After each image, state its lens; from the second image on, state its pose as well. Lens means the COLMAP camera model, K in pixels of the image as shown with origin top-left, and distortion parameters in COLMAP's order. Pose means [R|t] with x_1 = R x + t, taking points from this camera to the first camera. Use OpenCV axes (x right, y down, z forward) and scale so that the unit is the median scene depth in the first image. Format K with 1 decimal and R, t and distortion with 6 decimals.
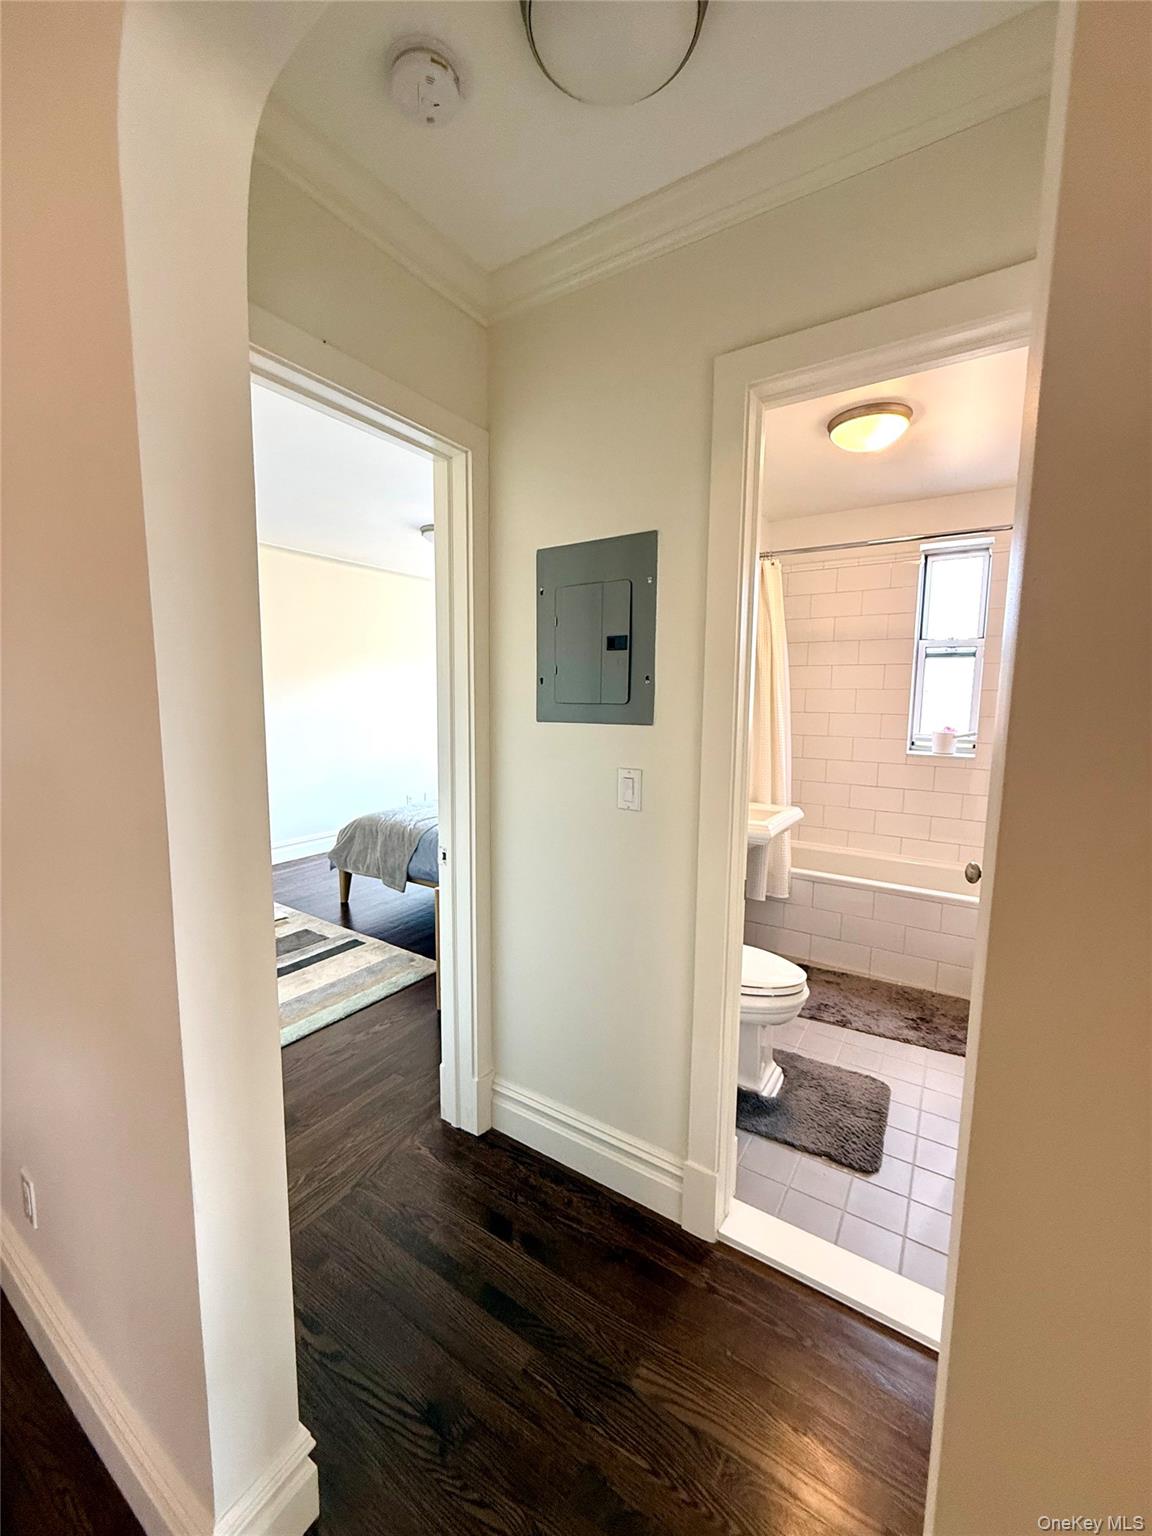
lens RADIAL K [[615.9, 0, 574.7], [0, 615.9, 766.0], [0, 0, 1]] dist [-0.001198, 0.000674]
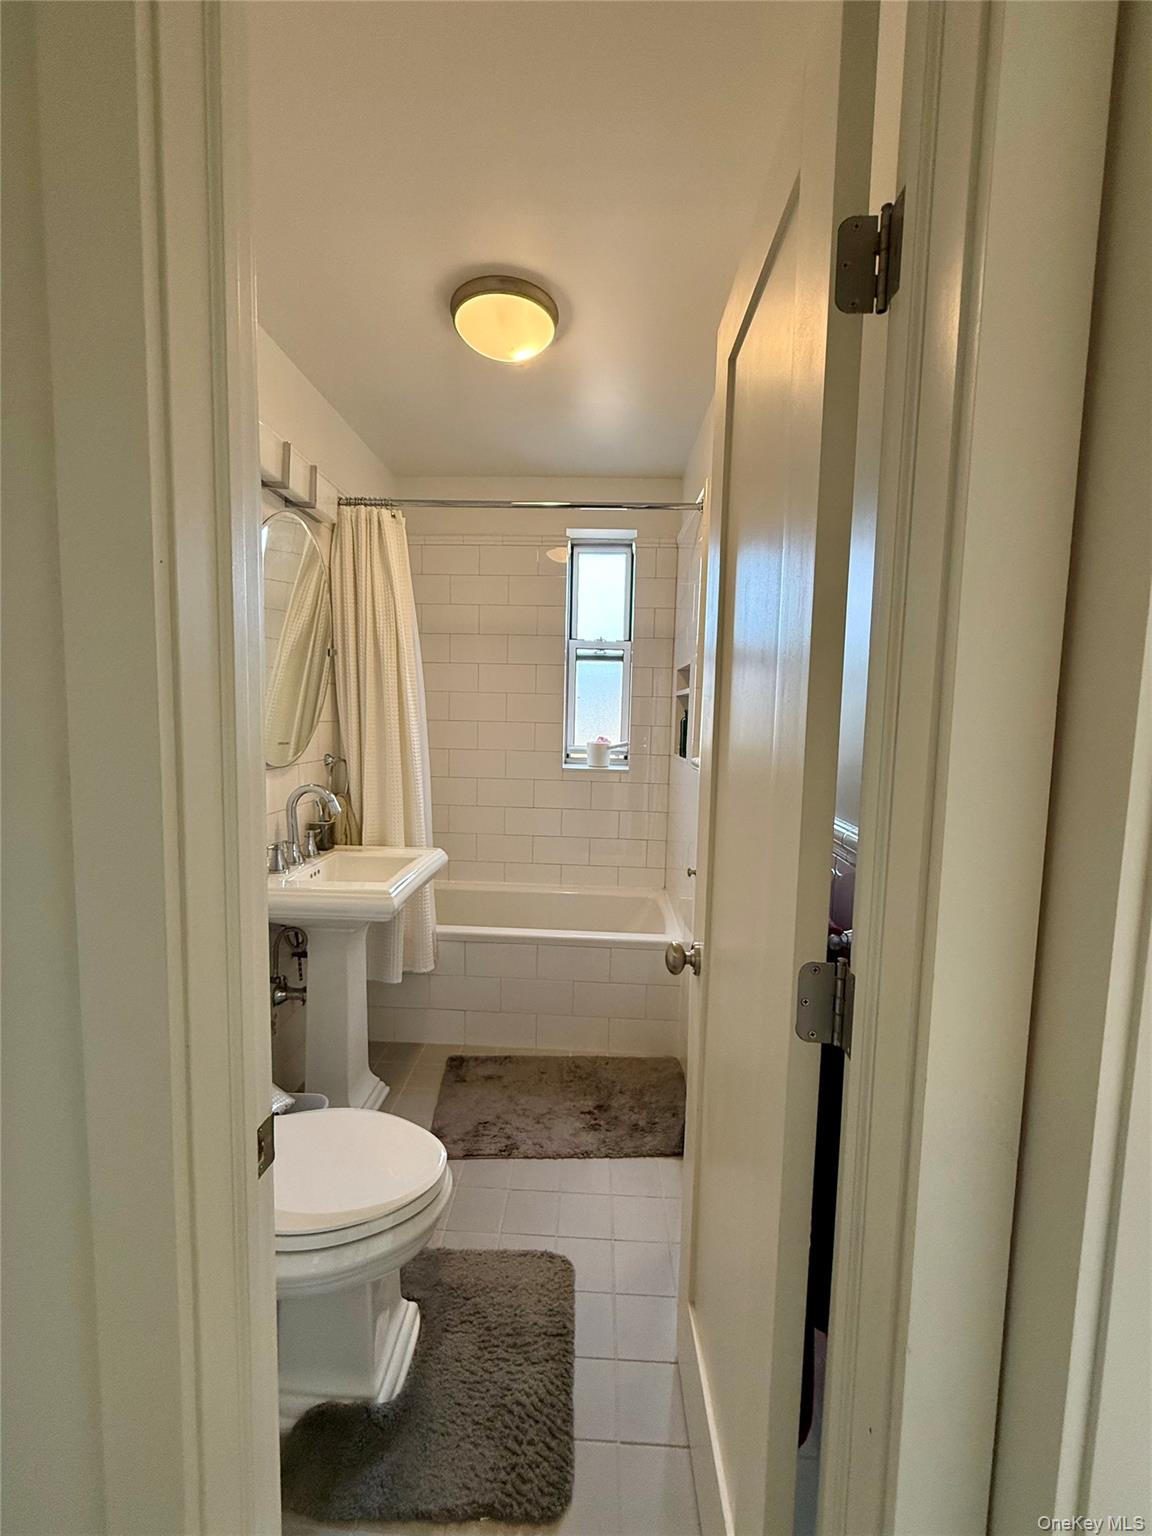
lens RADIAL K [[615.9, 0, 577.4], [0, 615.9, 765.9], [0, 0, 1]] dist [-0.001198, 0.000674]
pose [[0.859899, -0.033884, 0.509339, 0.132281], [0.043381, 0.999036, -0.006777, -0.019125], [-0.508618, 0.027923, 0.860539, 0.279533]]
